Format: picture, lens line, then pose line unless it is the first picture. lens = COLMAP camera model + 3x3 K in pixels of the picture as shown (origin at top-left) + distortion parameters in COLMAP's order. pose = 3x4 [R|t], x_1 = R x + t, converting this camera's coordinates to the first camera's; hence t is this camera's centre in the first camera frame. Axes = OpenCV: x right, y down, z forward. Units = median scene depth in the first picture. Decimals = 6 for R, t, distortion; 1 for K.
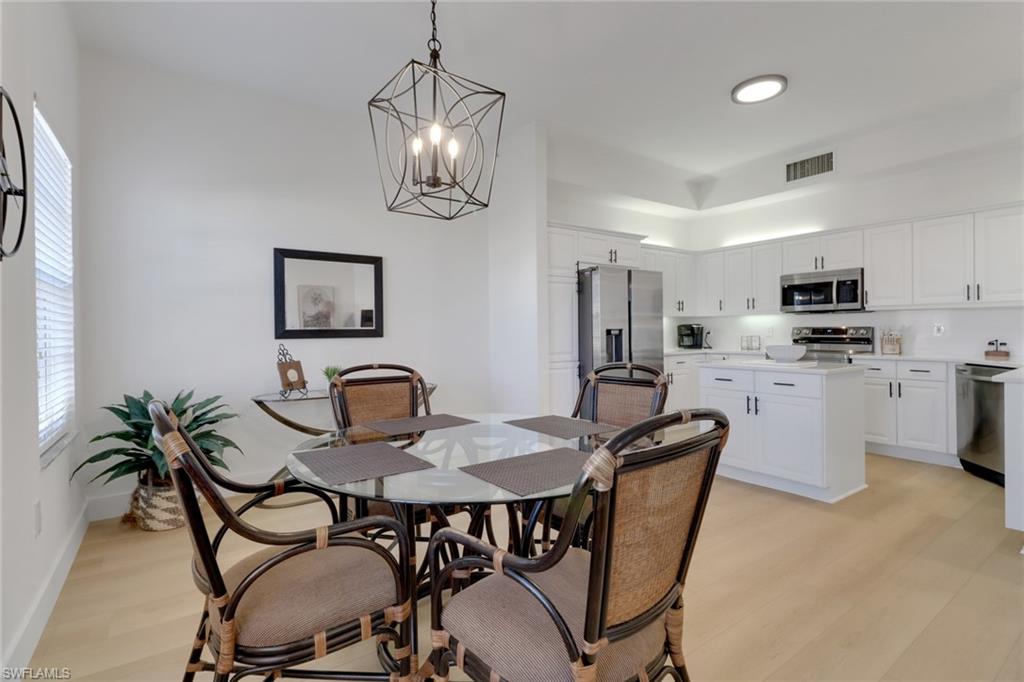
lens RADIAL K [[478.1, 0, 512.9], [0, 478.1, 337.8], [0, 0, 1]] dist [0.015432, -0.012594]
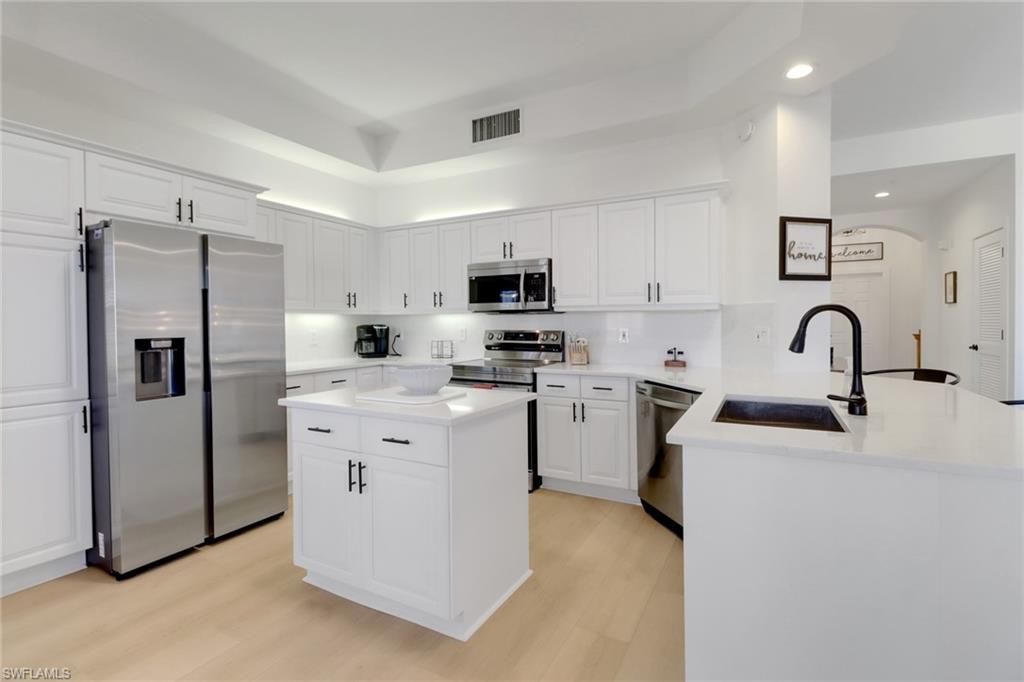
lens RADIAL K [[478.1, 0, 512.9], [0, 478.1, 337.8], [0, 0, 1]] dist [0.015432, -0.012594]
pose [[0.894720, -0.009024, 0.446537, 0.301674], [0.003105, 0.999897, 0.013986, -0.023096], [-0.446617, -0.011127, 0.894656, 0.298136]]
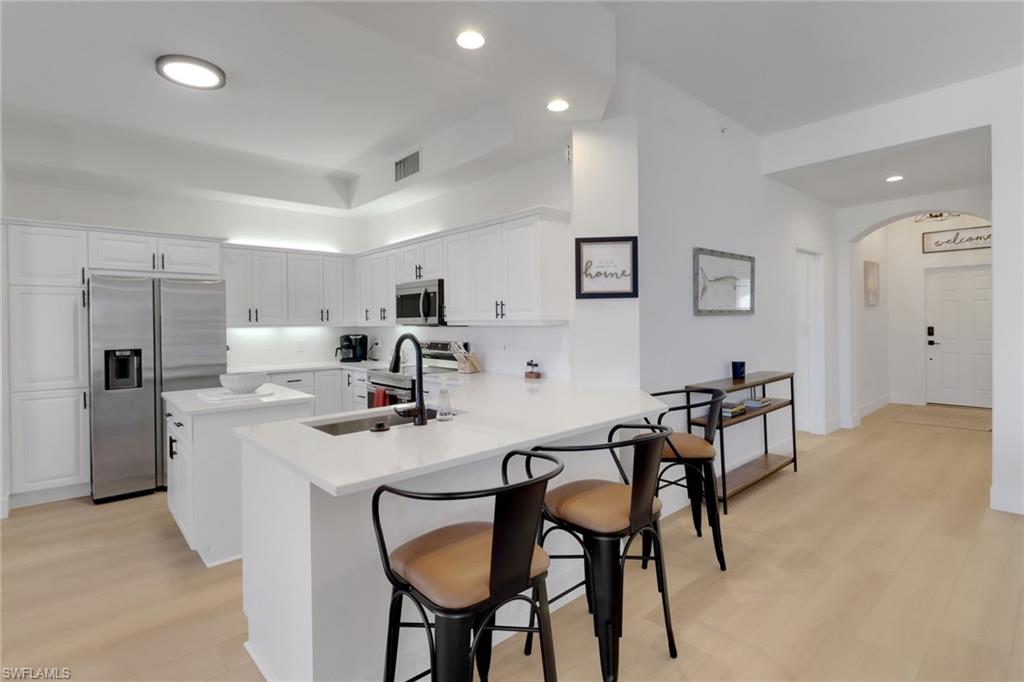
lens RADIAL K [[498.2, 0, 511.6], [0, 498.2, 334.9], [0, 0, 1]] dist [0.003507, 0.000177]
pose [[0.992392, -0.004175, 0.123044, 0.719639], [0.003195, 0.999962, 0.008161, -0.044993], [-0.123074, -0.007706, 0.992368, 0.039678]]
